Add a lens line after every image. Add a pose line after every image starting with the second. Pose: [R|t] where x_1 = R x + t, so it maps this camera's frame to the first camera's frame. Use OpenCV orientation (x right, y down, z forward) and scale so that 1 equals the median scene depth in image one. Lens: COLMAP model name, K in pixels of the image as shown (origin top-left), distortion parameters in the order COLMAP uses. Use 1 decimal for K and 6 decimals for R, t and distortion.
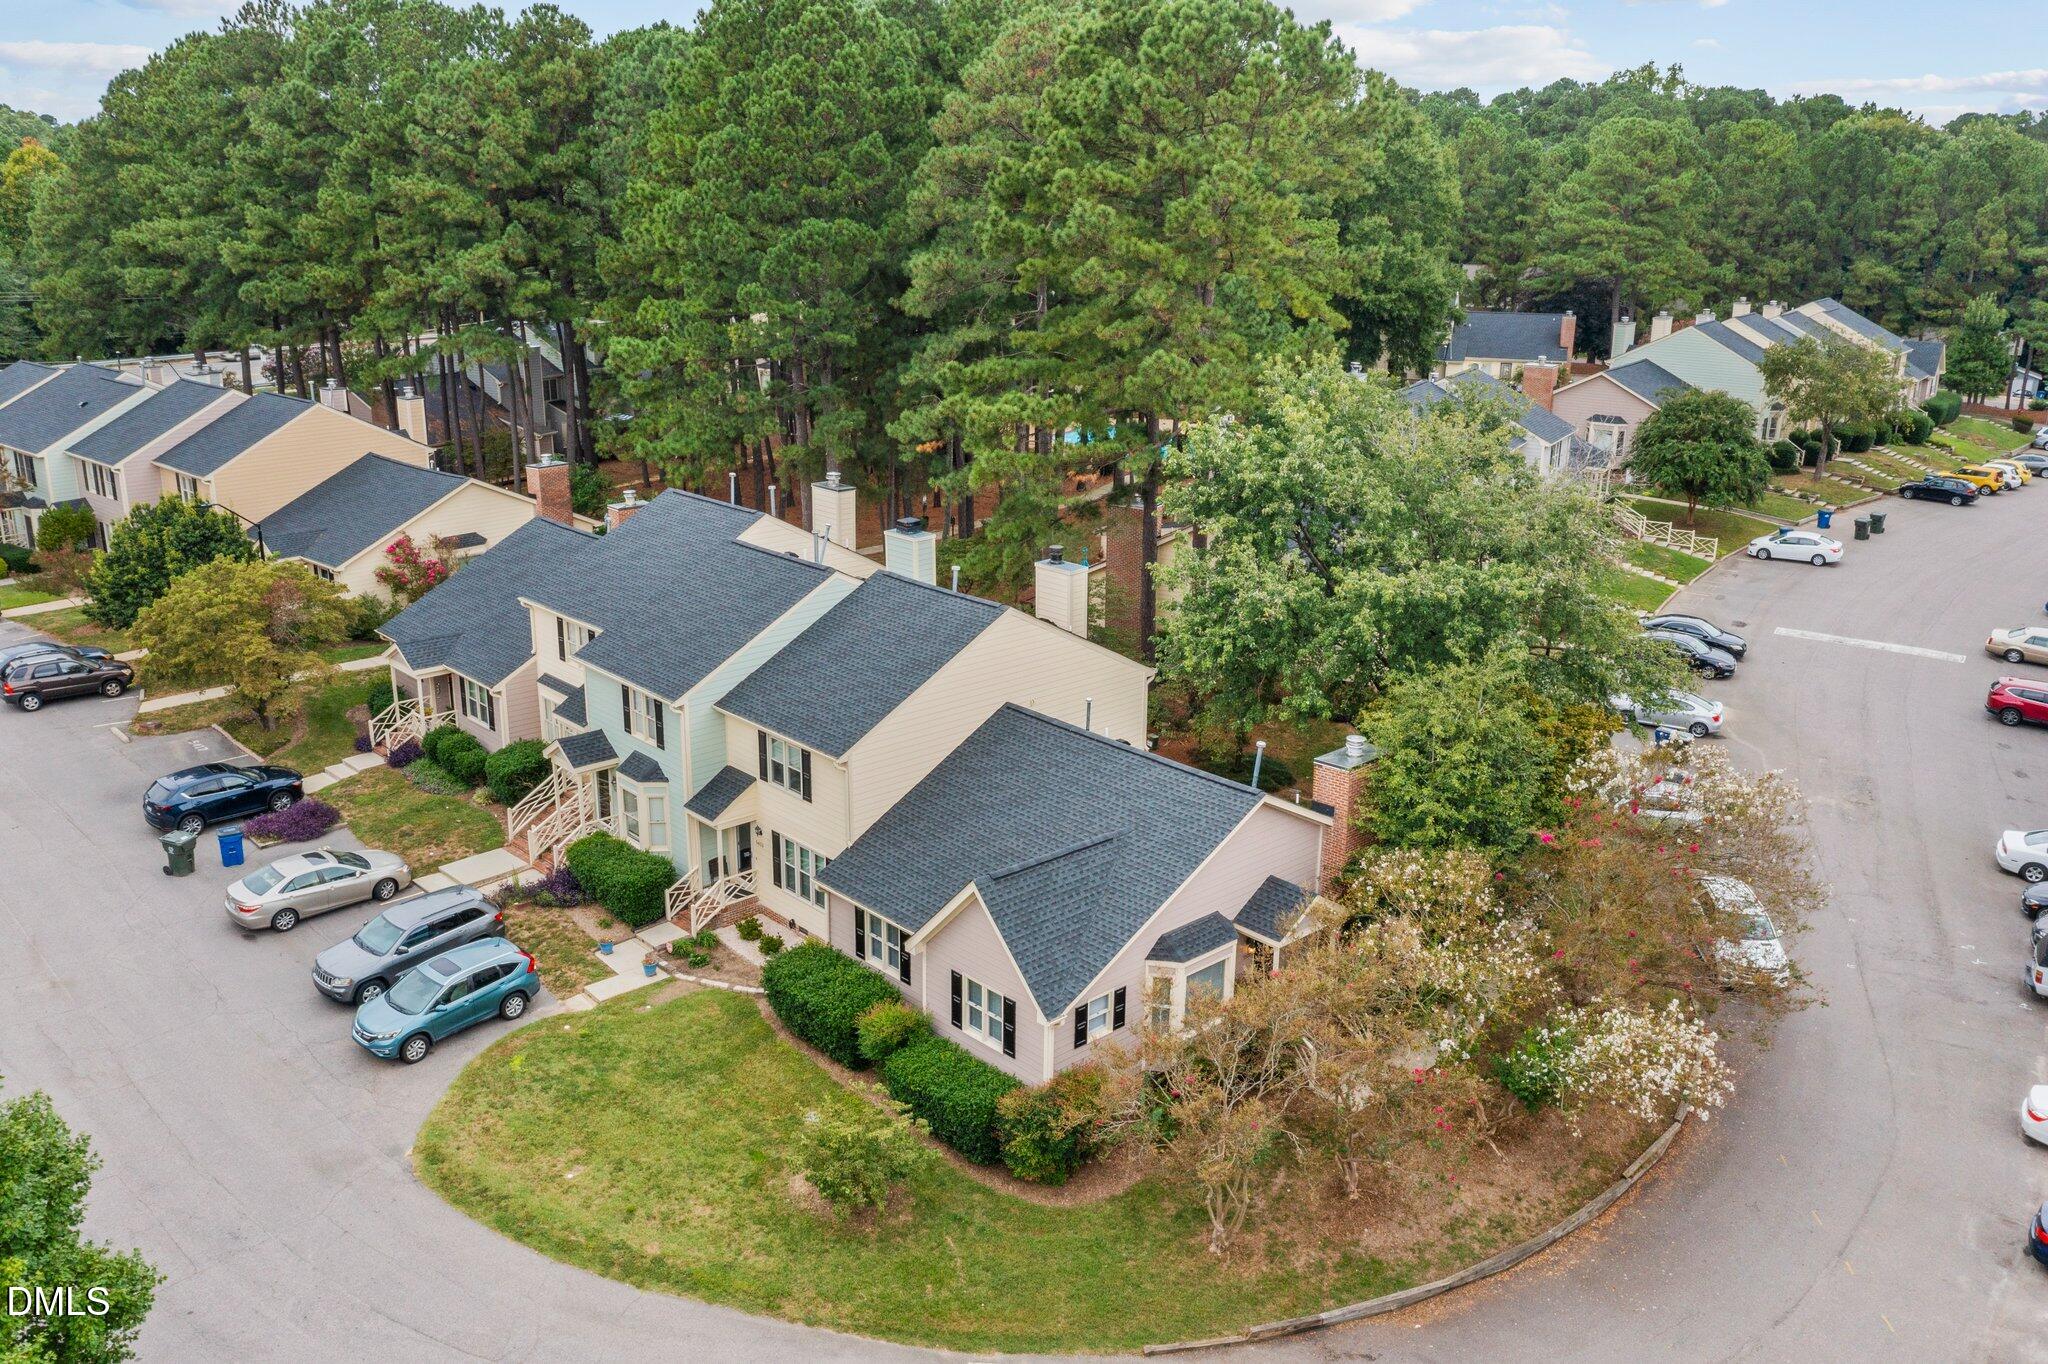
lens RADIAL K [[1773.9, 0, 947.8], [0, 1773.9, 680.9], [0, 0, 1]] dist [-0.005213, 0.015272]
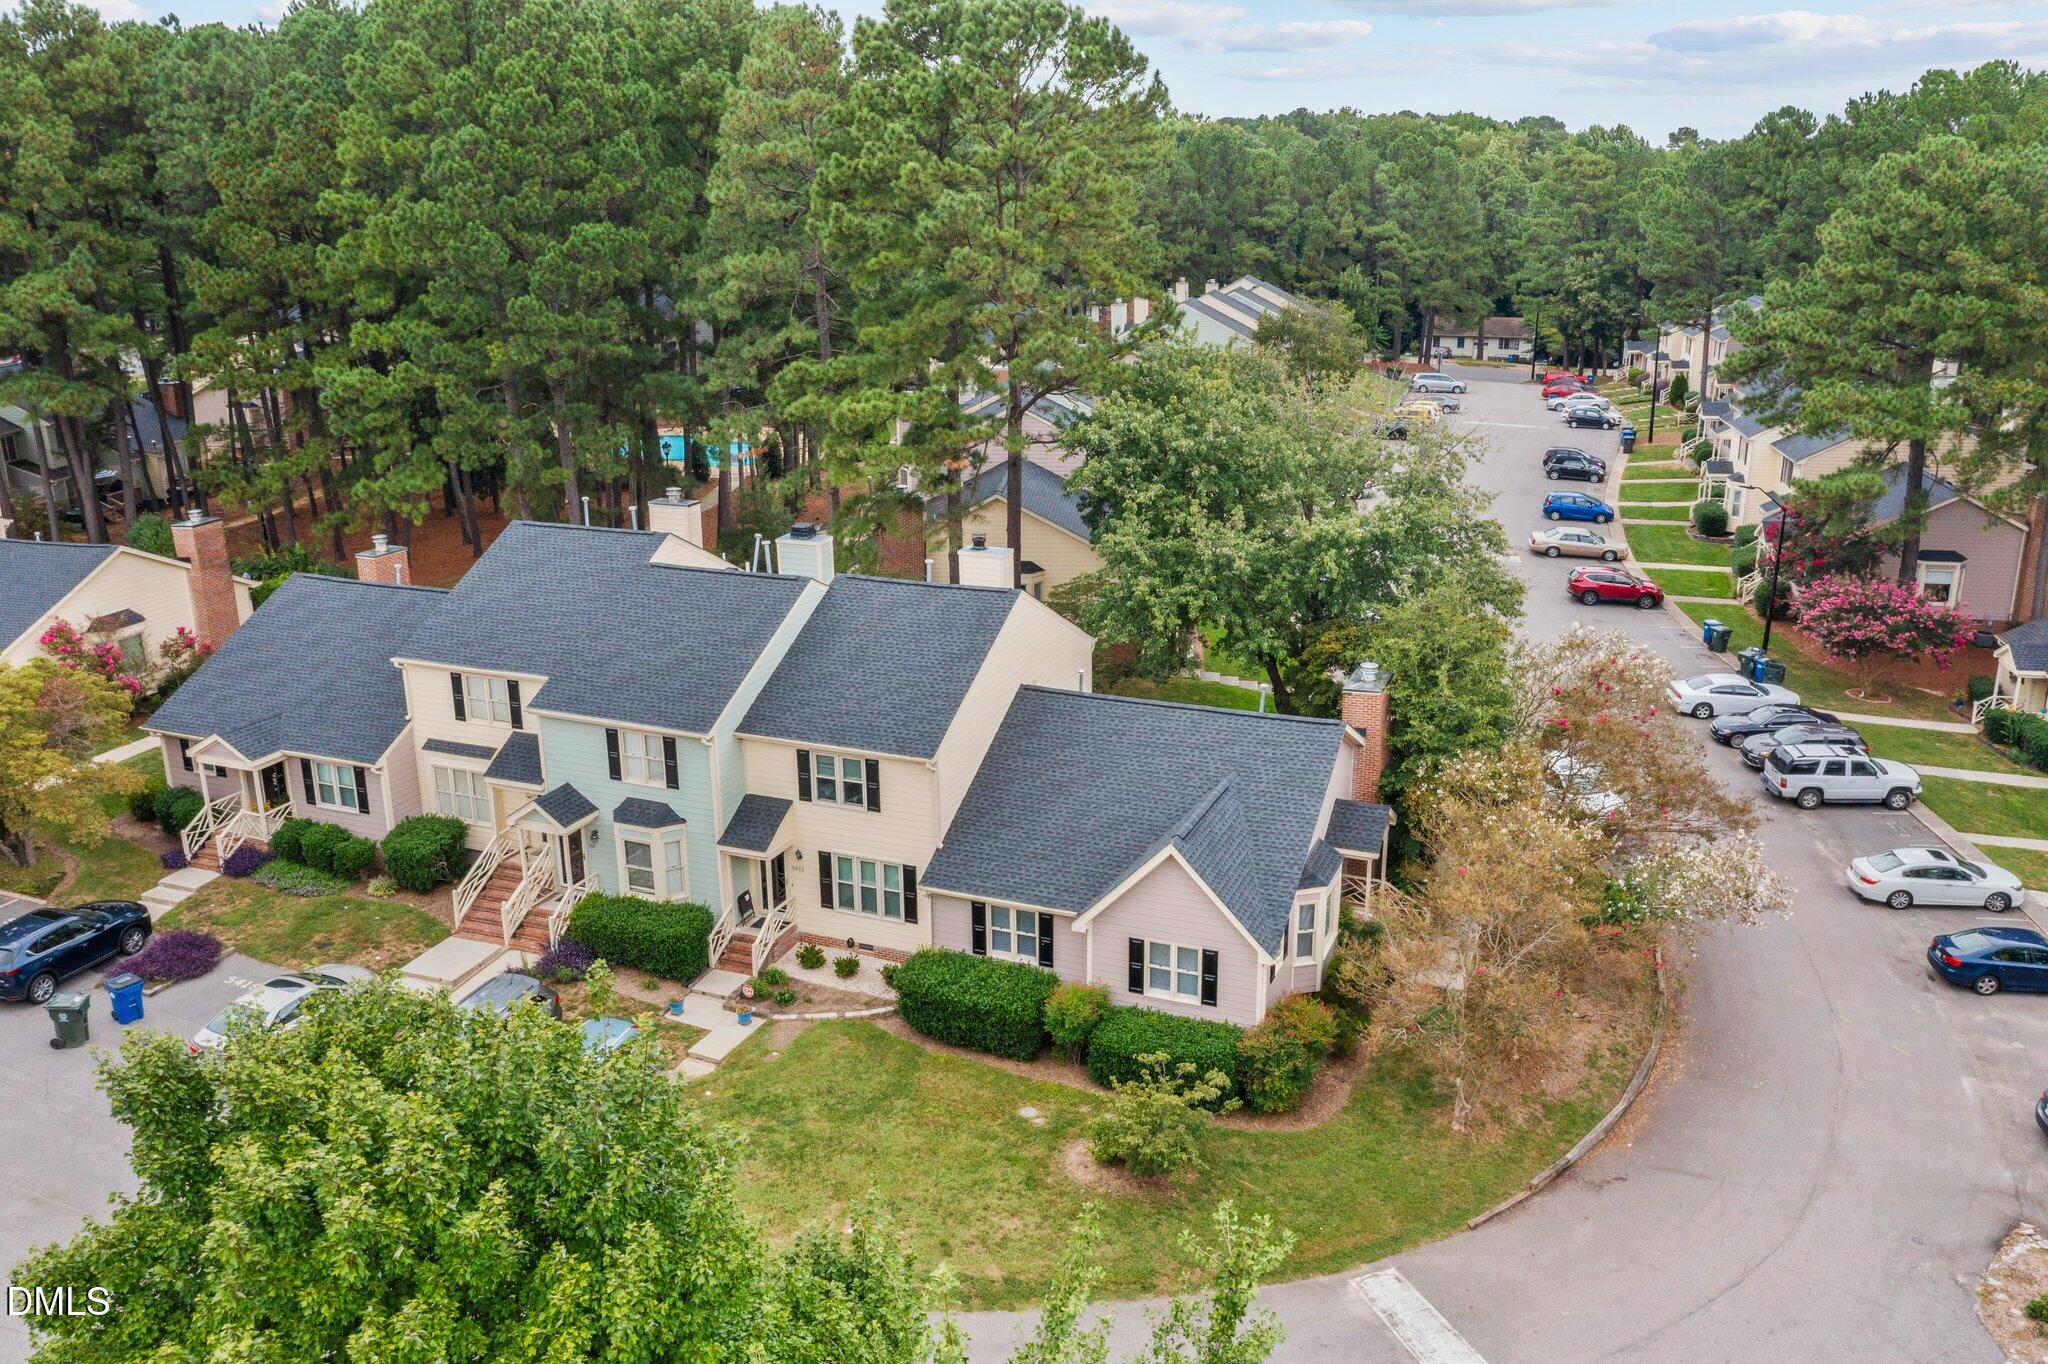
lens RADIAL K [[1773.9, 0, 1005.5], [0, 1773.9, 682.8], [0, 0, 1]] dist [-0.005213, 0.015272]
pose [[0.896121, -0.141304, 0.420715, -0.382214], [0.144105, 0.989239, 0.025308, -0.014811], [-0.419764, 0.037948, 0.906840, 0.080518]]
